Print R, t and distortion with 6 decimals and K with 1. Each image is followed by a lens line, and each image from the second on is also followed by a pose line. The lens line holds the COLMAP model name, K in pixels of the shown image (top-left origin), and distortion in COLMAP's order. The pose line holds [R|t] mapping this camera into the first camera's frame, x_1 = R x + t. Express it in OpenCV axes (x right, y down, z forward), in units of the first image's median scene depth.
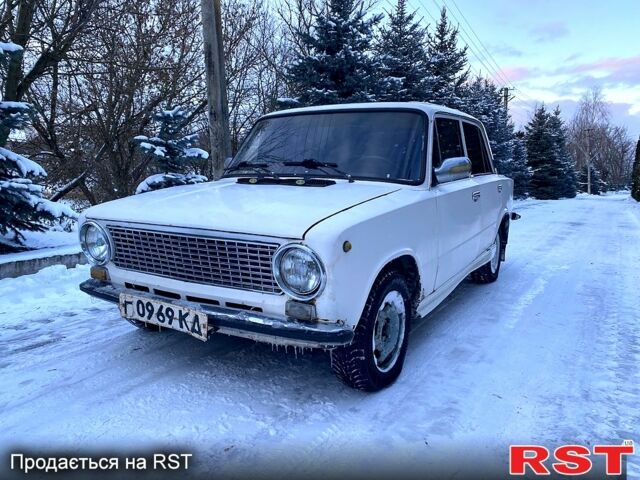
lens RADIAL K [[478.1, 0, 320.0], [0, 478.1, 240.0], [0, 0, 1]] dist [0.028743, -0.040221]
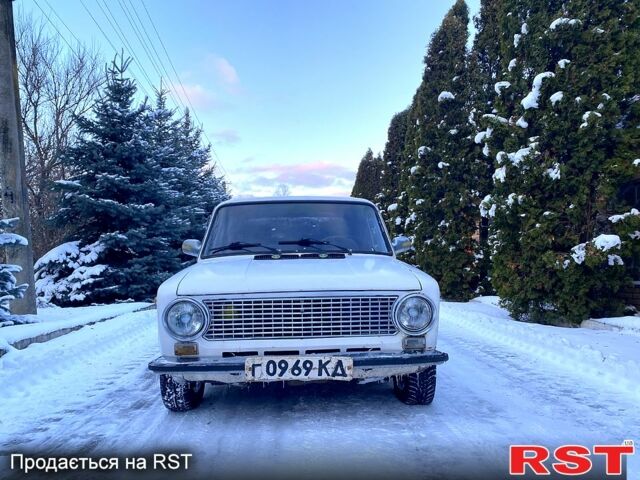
lens RADIAL K [[478.1, 0, 320.0], [0, 478.1, 240.0], [0, 0, 1]] dist [0.028743, -0.040221]
pose [[0.835267, -0.010641, 0.549741, -0.891861], [0.108708, 0.983273, -0.146138, 0.024062], [-0.538991, 0.181825, 0.822453, -0.040522]]
